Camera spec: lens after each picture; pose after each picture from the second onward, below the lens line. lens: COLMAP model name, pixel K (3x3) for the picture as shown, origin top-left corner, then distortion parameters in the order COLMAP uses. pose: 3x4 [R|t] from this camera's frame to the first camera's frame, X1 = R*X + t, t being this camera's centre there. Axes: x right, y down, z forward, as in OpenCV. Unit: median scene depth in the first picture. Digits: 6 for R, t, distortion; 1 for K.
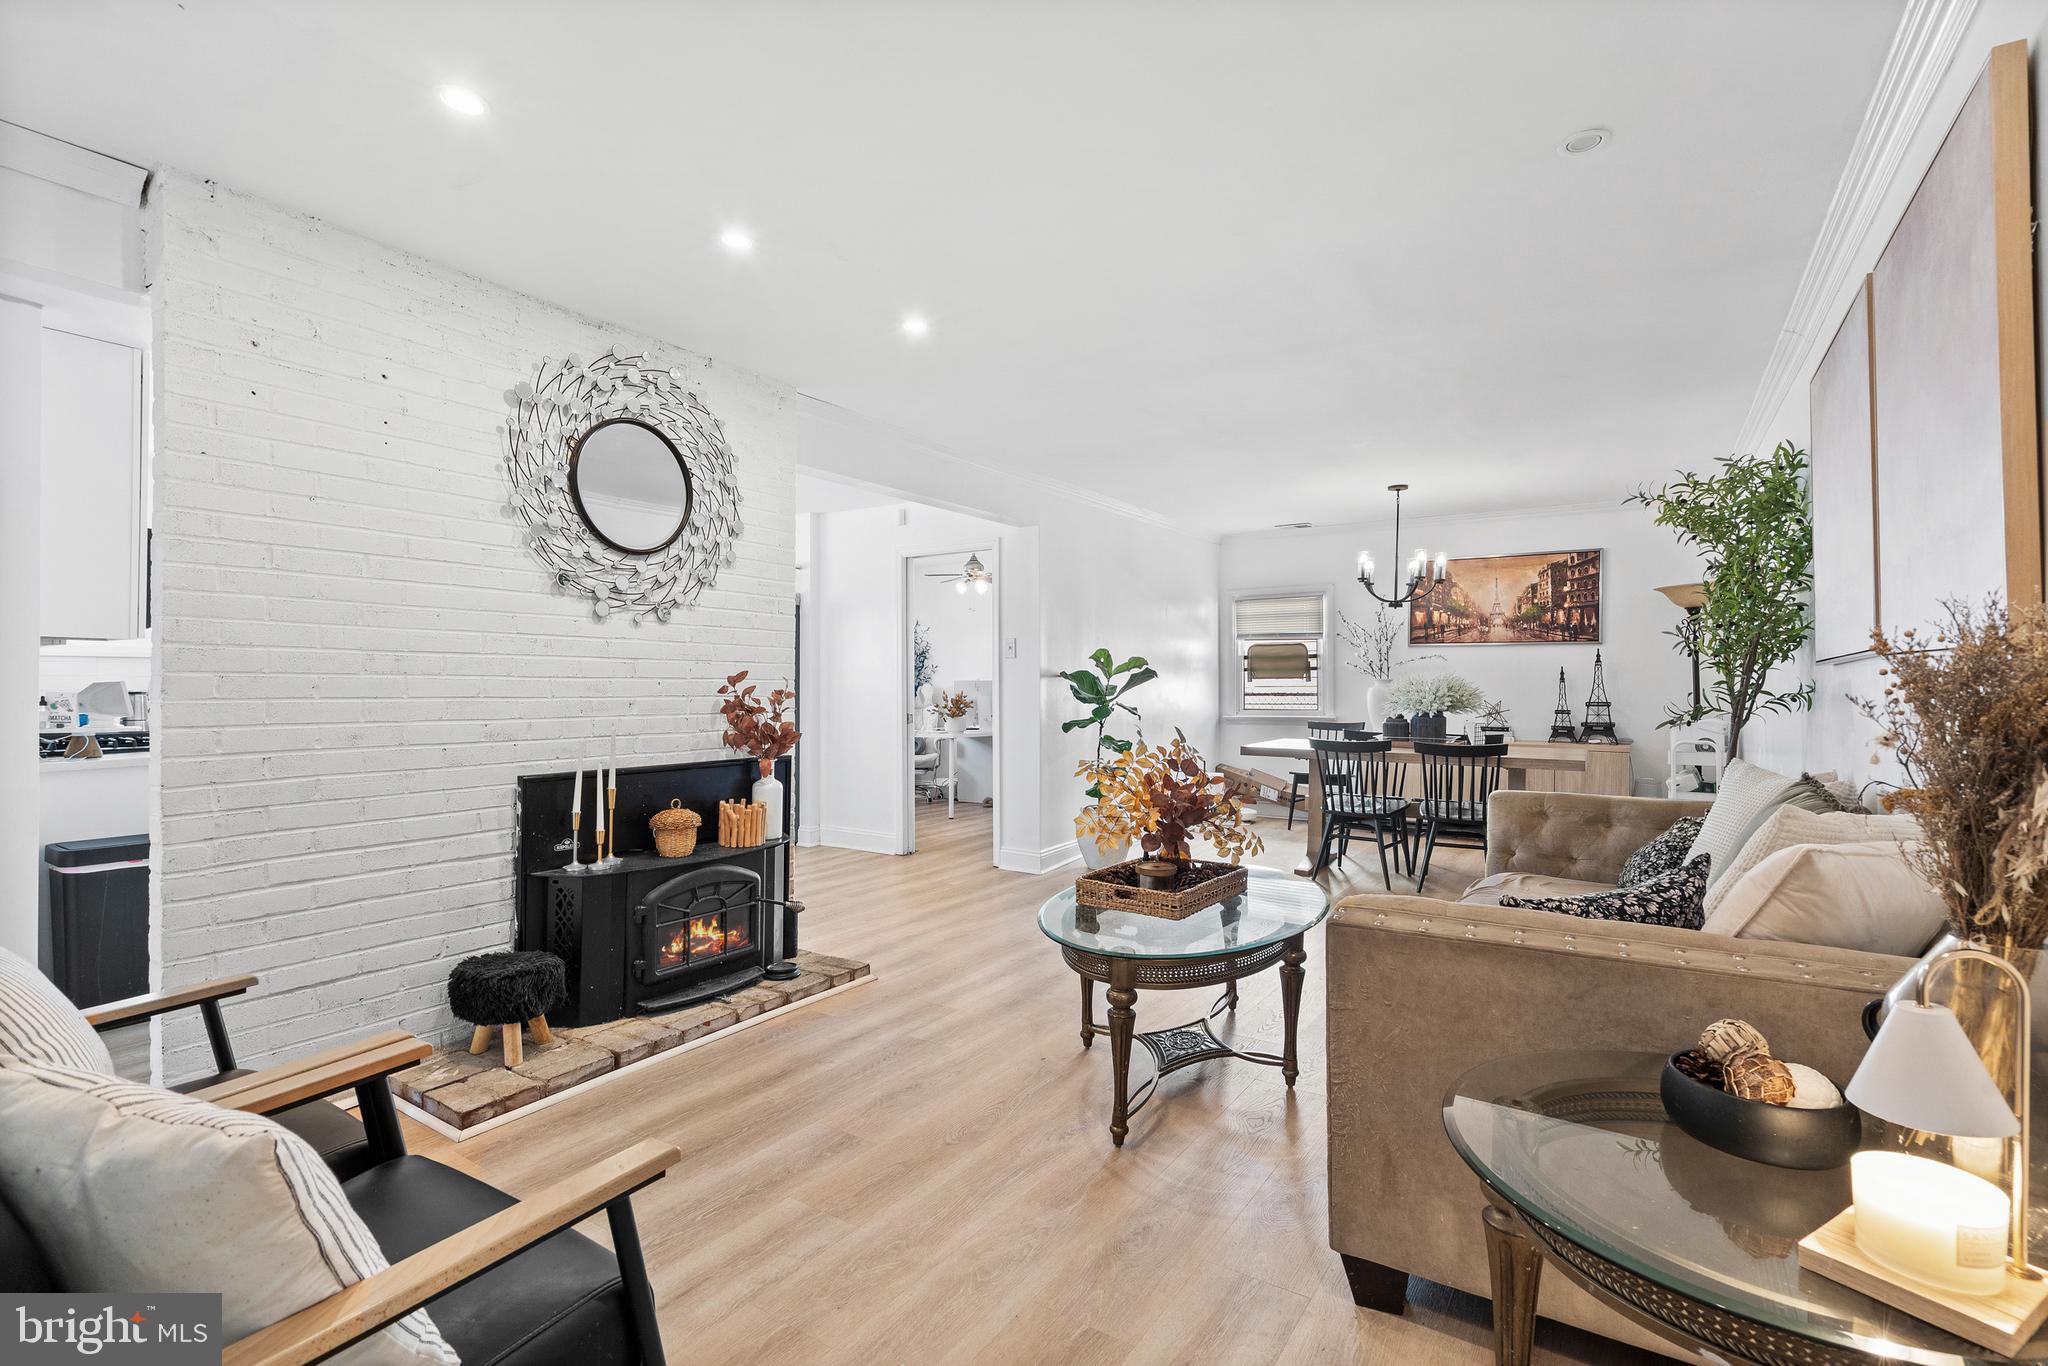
lens RADIAL K [[935.0, 0, 1027.2], [0, 935.0, 676.8], [0, 0, 1]] dist [-0.015030, -0.000190]
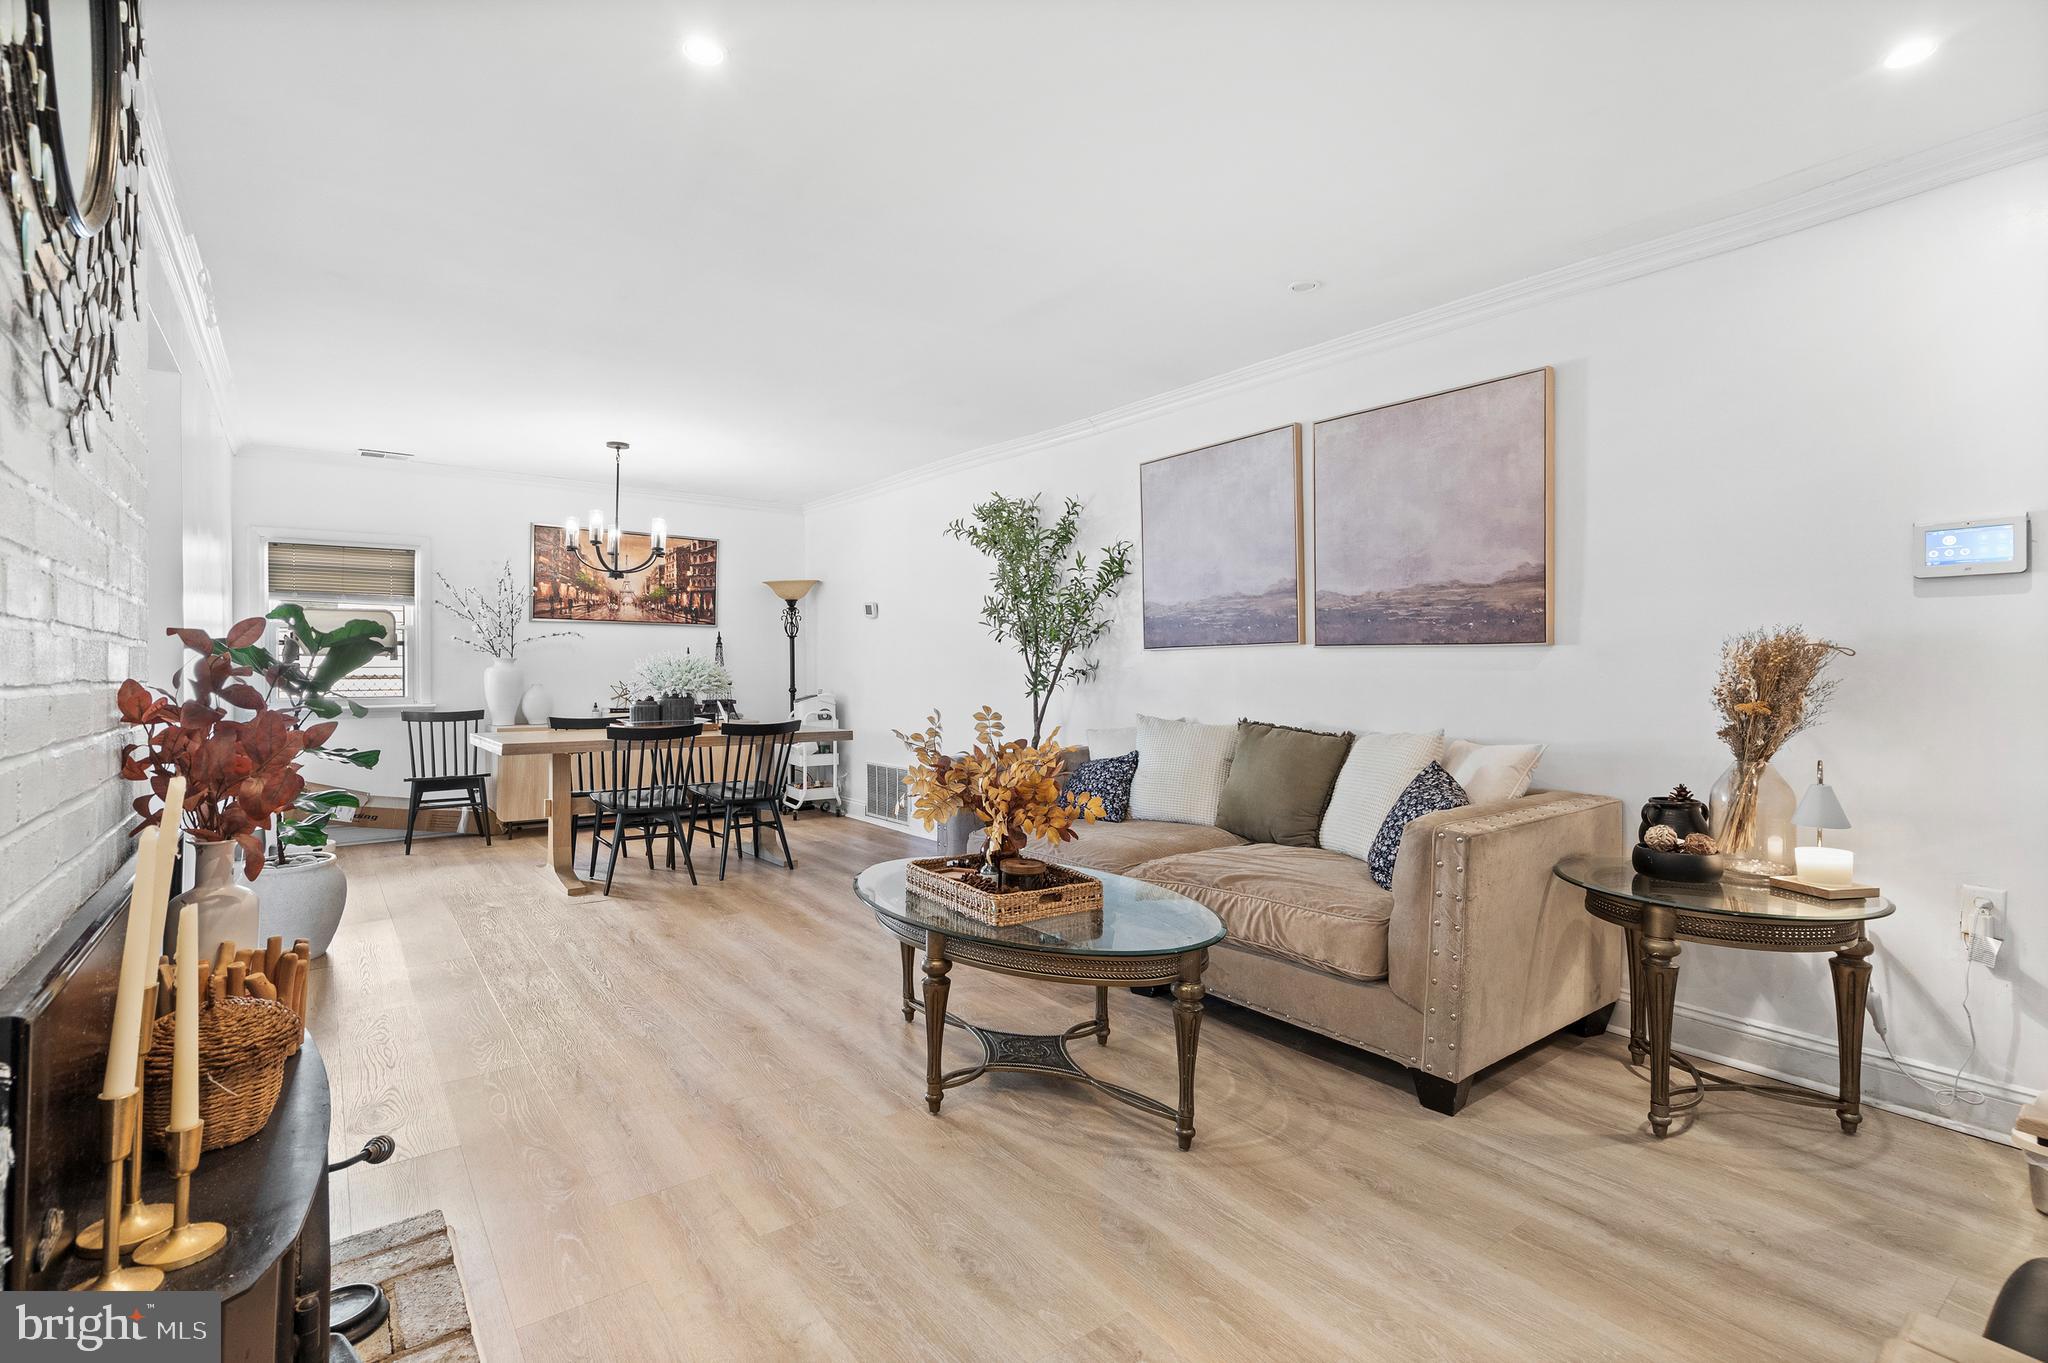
lens RADIAL K [[935.0, 0, 1026.6], [0, 935.0, 676.8], [0, 0, 1]] dist [-0.015030, -0.000190]
pose [[0.337130, -0.009375, 0.941411, -0.320175], [-0.006692, 0.999901, 0.012354, 0.007205], [-0.941434, -0.010465, 0.337034, 0.323607]]
